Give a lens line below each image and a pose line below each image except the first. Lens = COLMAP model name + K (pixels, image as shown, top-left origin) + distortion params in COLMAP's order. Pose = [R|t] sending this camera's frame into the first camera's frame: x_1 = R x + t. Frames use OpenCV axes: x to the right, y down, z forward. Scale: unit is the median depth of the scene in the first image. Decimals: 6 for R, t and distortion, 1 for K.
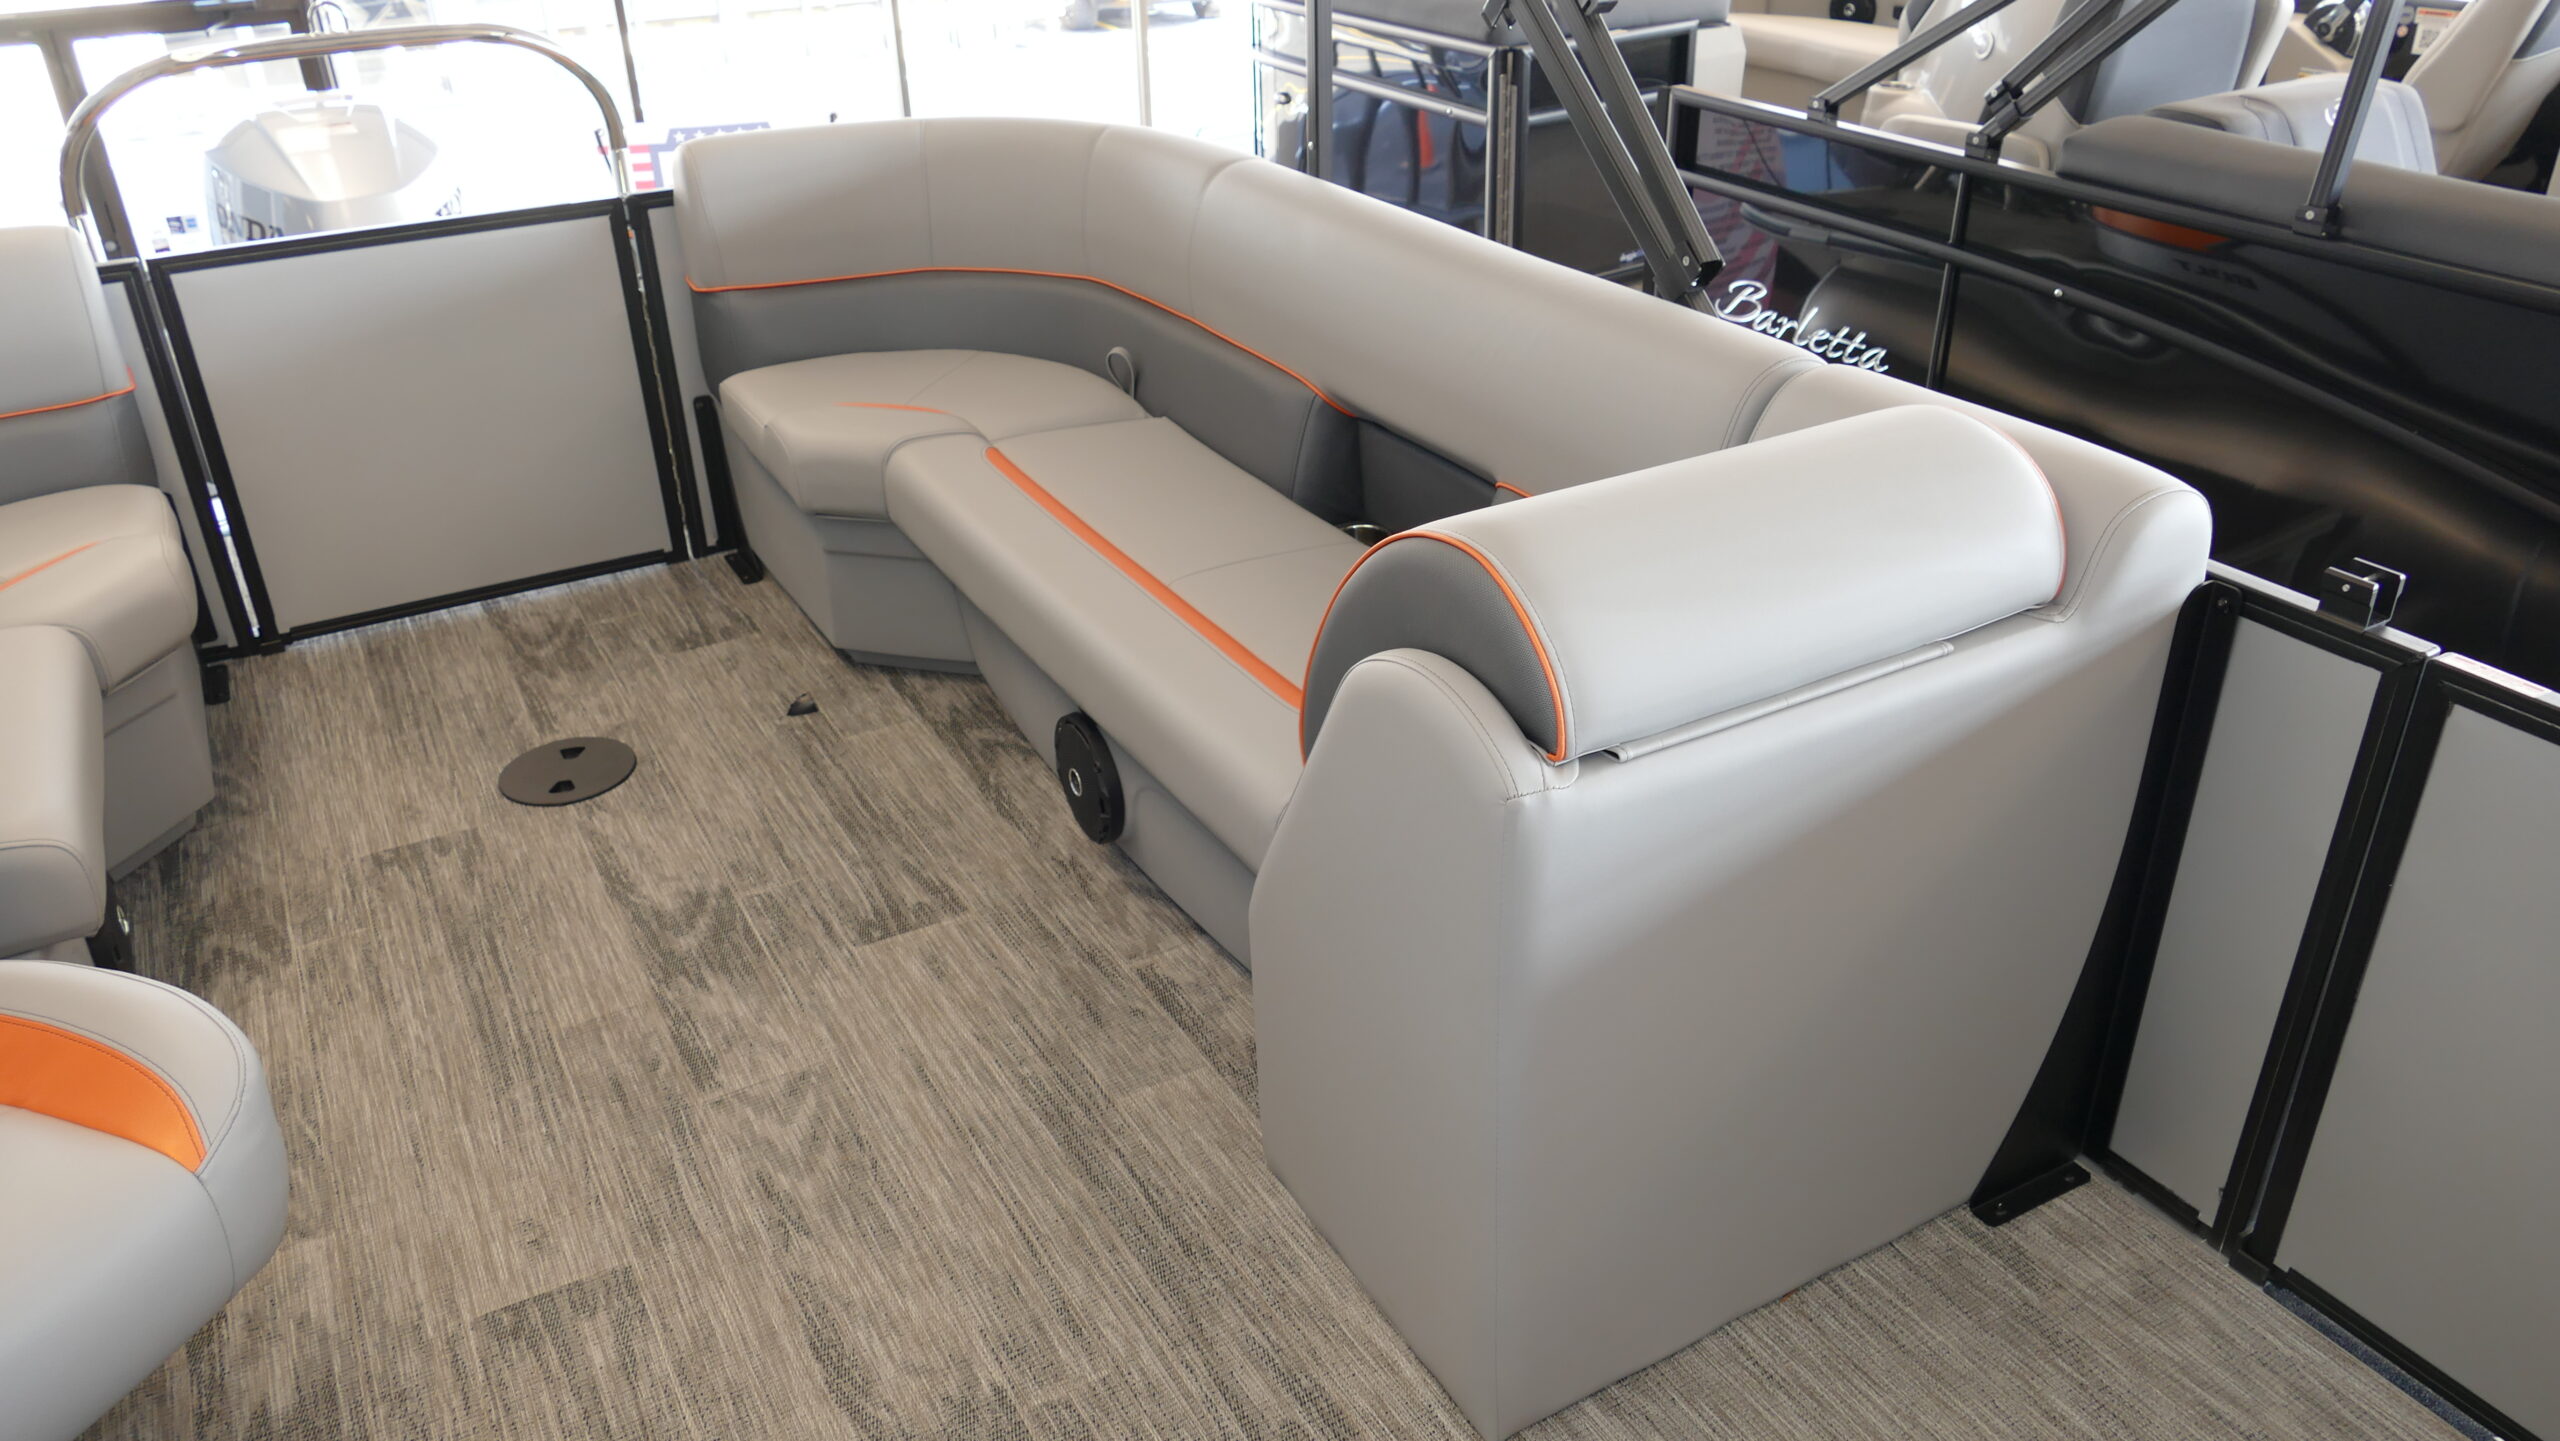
lens RADIAL K [[1835.8, 0, 1268.1], [0, 1835.8, 711.1], [0, 0, 1]] dist [-0.013387, 0.007102]
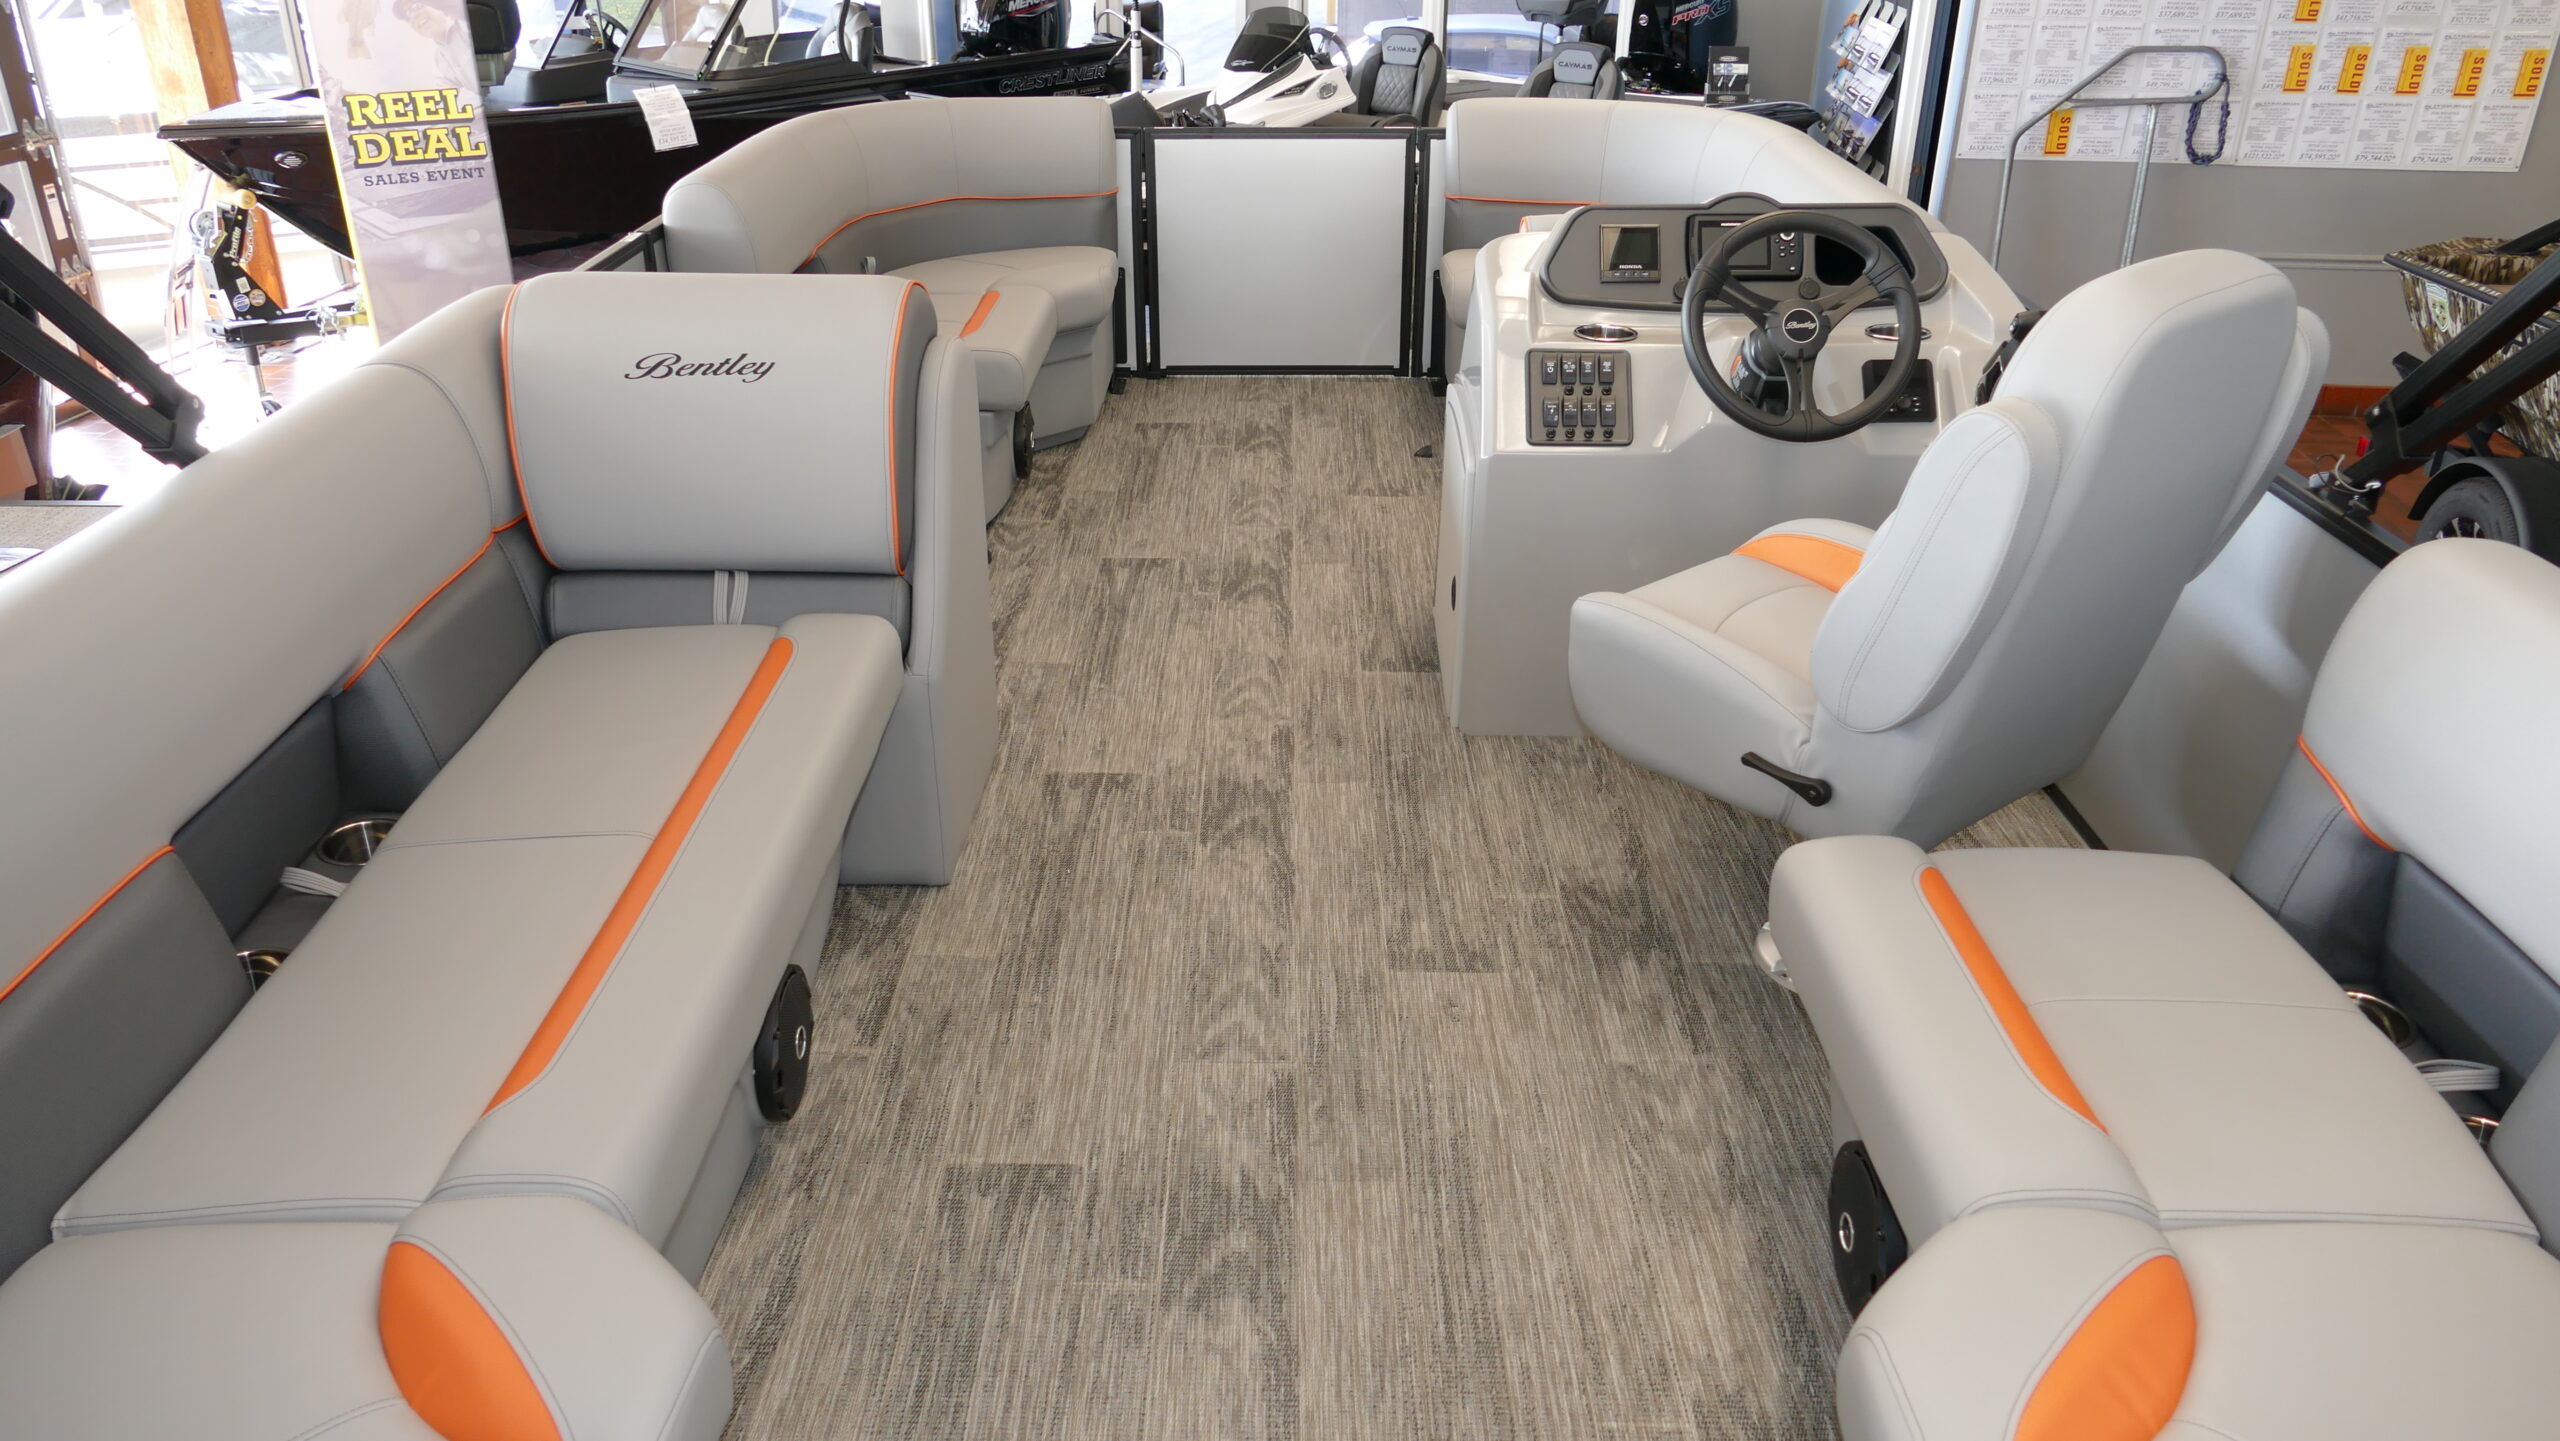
lens RADIAL K [[1835.8, 0, 1267.3], [0, 1835.8, 715.3], [0, 0, 1]] dist [-0.013387, 0.007102]
pose [[-0.865534, -0.201110, 0.458701, -0.682319], [0.254773, 0.611711, 0.748932, -0.668124], [-0.431210, 0.765091, -0.478220, 1.238779]]
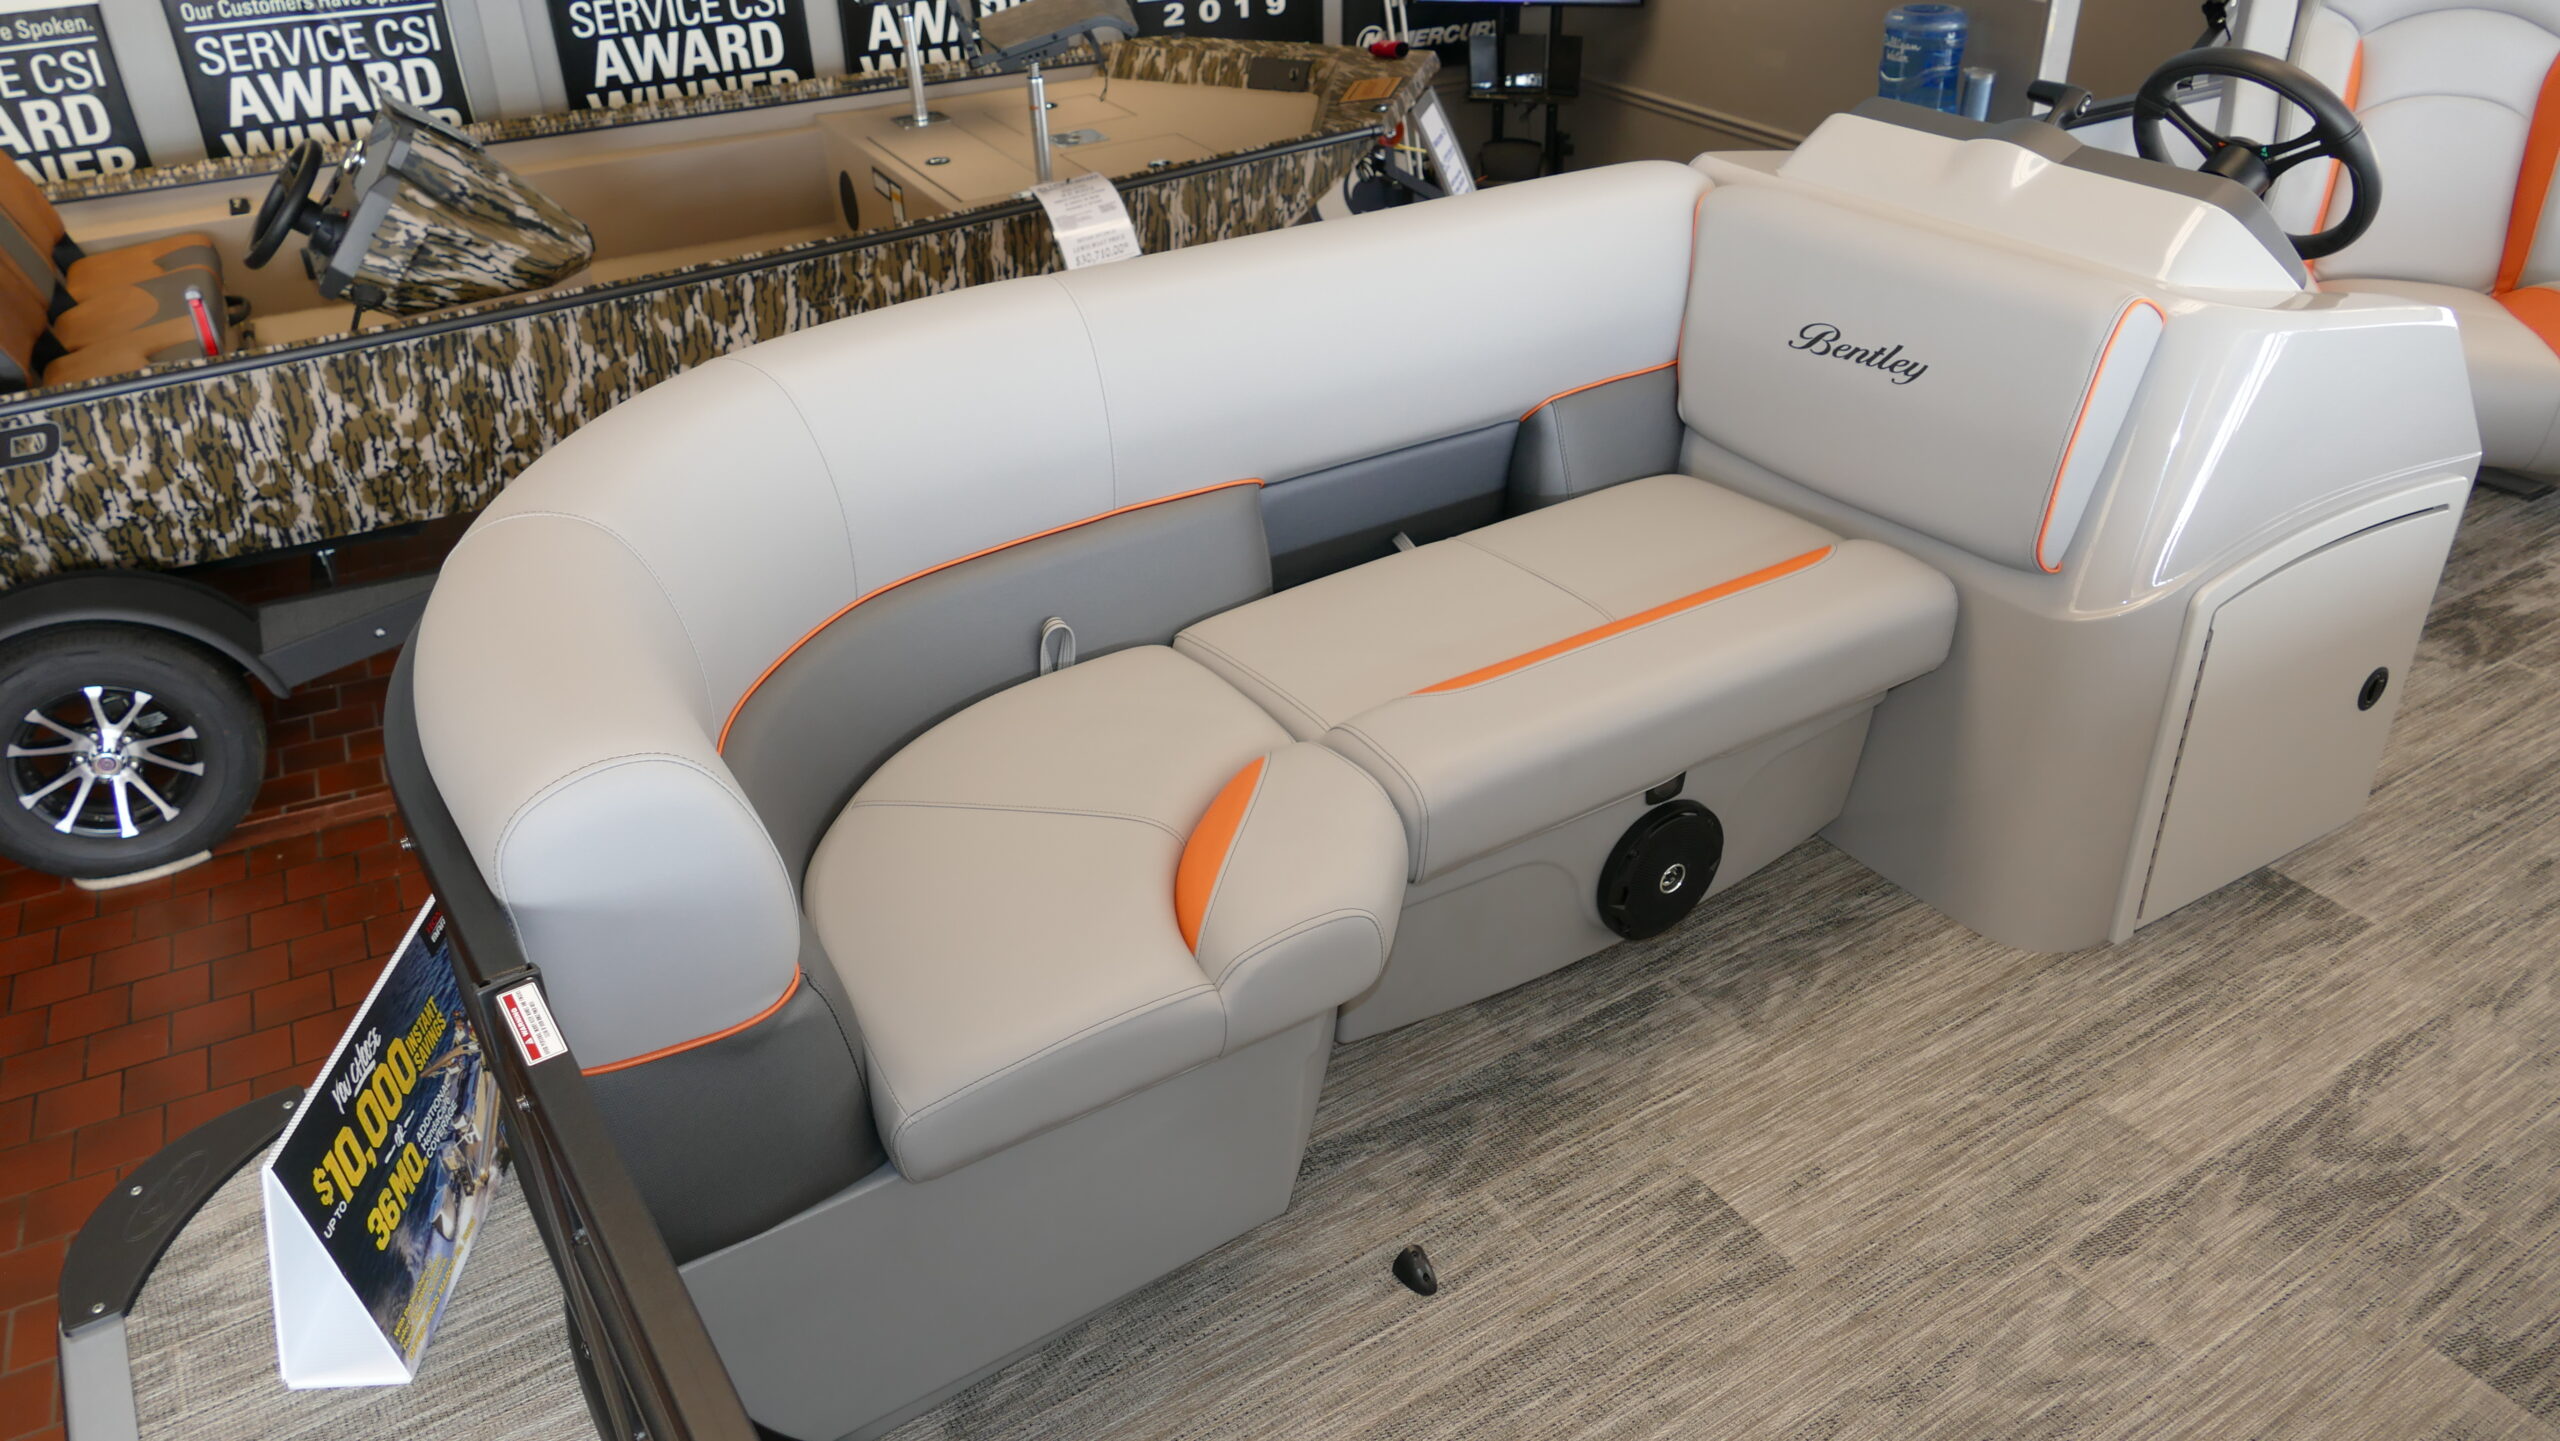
lens RADIAL K [[1835.8, 0, 1256.1], [0, 1835.8, 746.0], [0, 0, 1]] dist [-0.013387, 0.007102]
pose [[0.051730, 0.540473, -0.839769, 0.658159], [-0.460630, 0.759016, 0.460126, 0.169506], [0.886084, 0.363021, 0.288222, -0.355482]]
